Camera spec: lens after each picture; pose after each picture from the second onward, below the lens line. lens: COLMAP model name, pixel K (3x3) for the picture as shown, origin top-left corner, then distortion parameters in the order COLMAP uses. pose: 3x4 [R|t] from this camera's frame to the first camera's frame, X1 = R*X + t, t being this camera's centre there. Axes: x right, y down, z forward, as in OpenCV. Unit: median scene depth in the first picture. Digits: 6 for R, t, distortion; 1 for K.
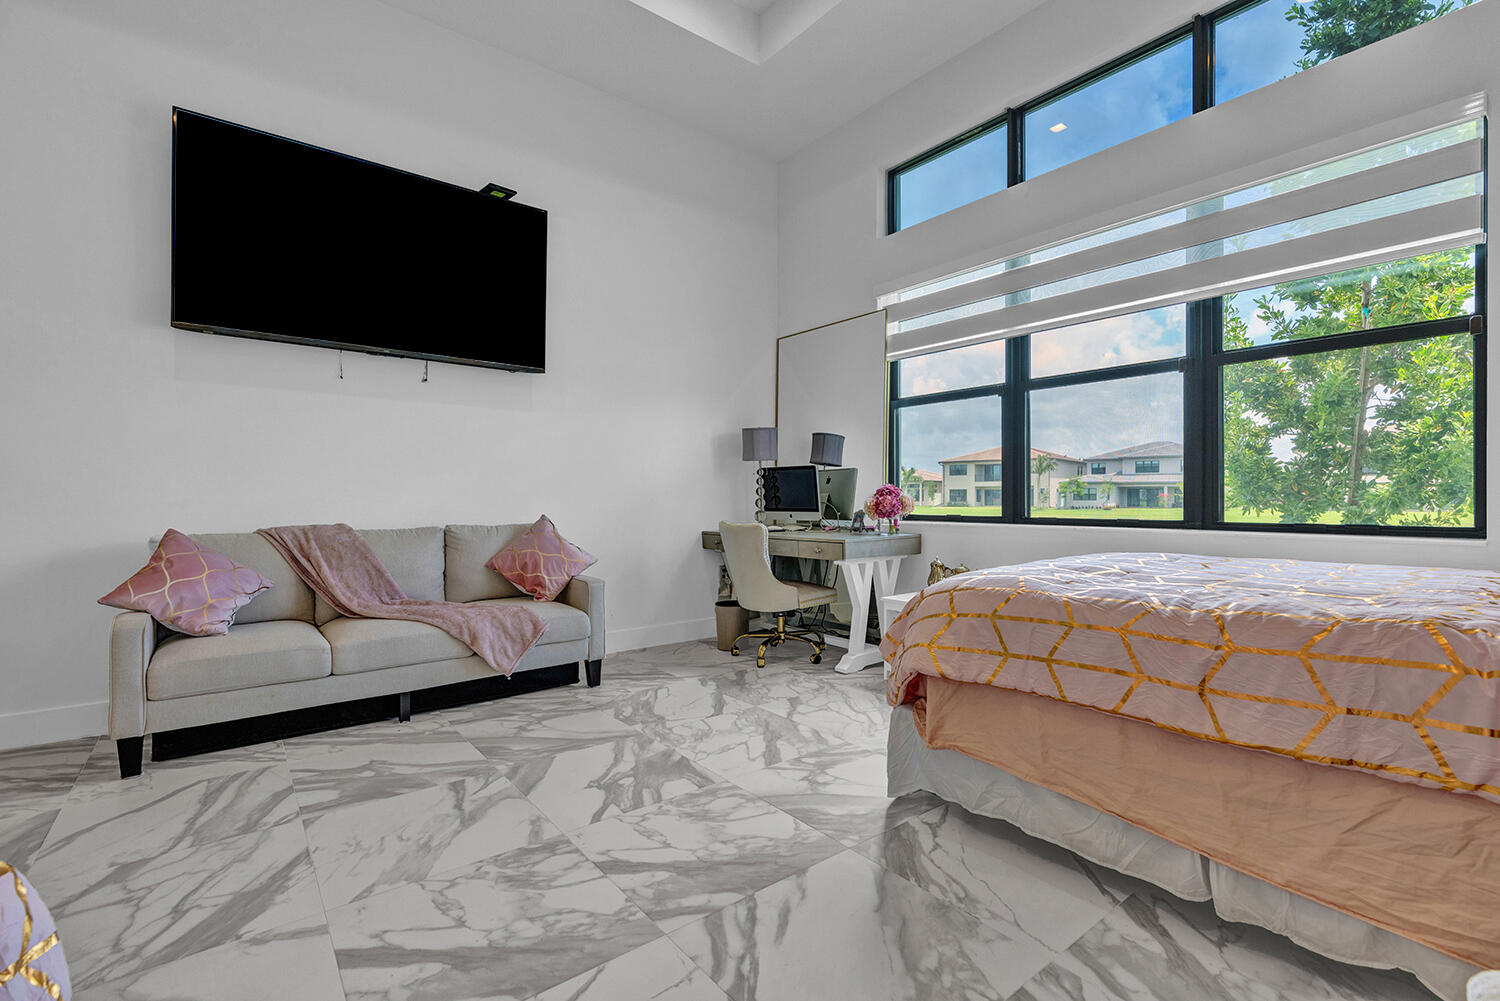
lens RADIAL K [[681.9, 0, 745.4], [0, 681.9, 503.7], [0, 0, 1]] dist [-0.004816, 0.002238]
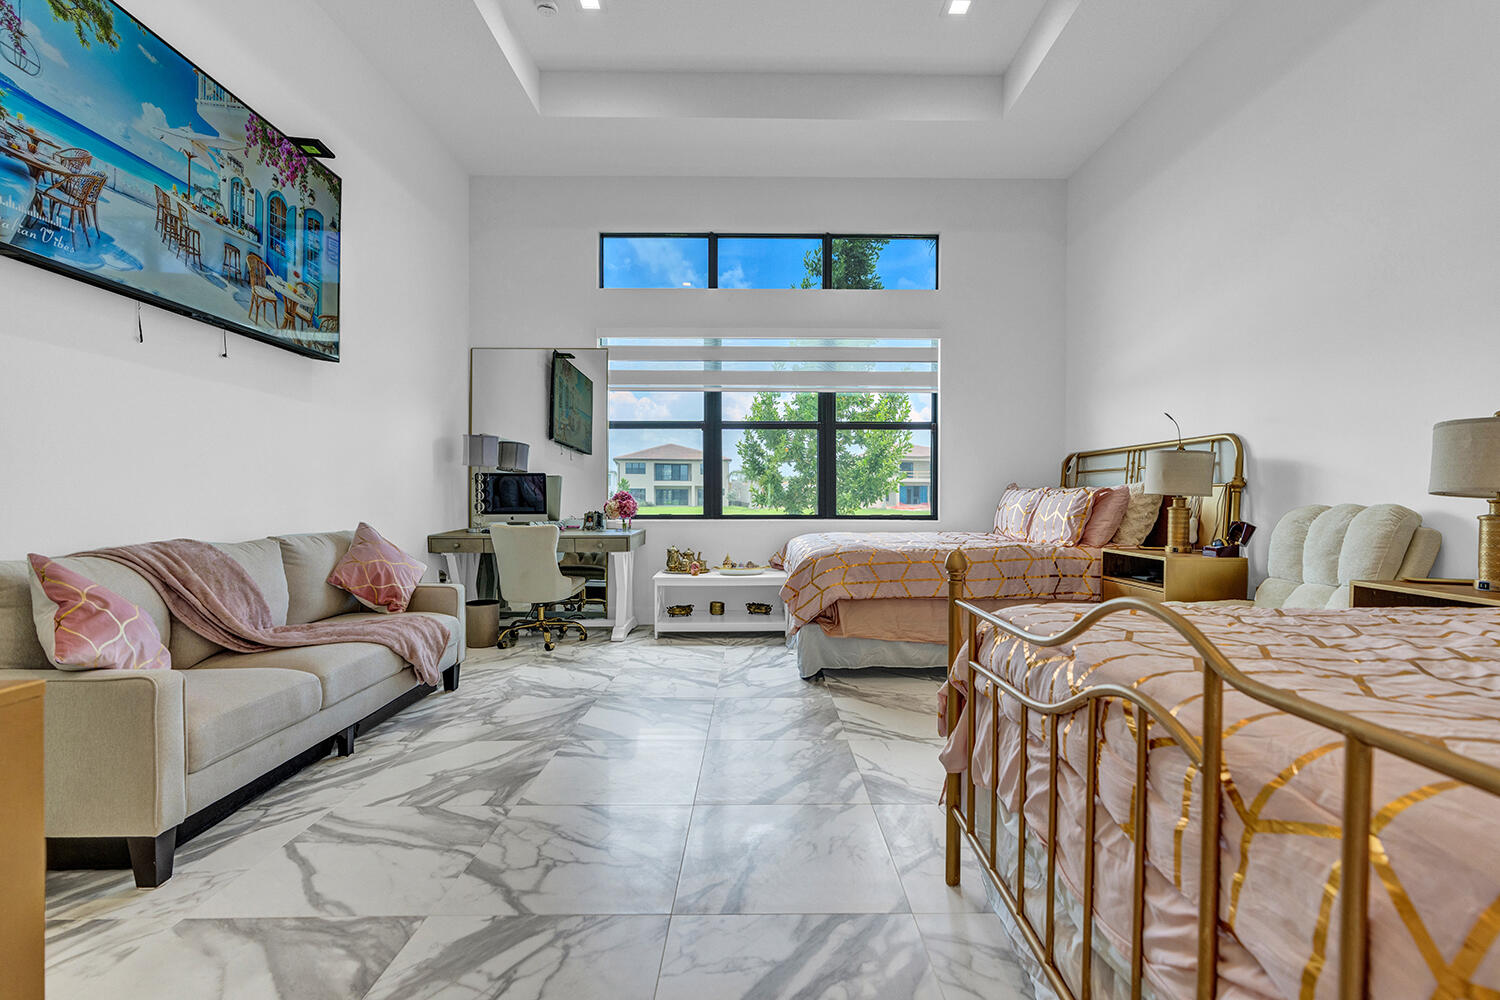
lens RADIAL K [[681.9, 0, 772.1], [0, 681.9, 498.7], [0, 0, 1]] dist [-0.004816, 0.002238]
pose [[0.611594, -0.001188, 0.791171, -0.865782], [0.004308, 0.999989, -0.001829, -0.014015], [-0.791160, 0.004527, 0.611593, 0.006352]]
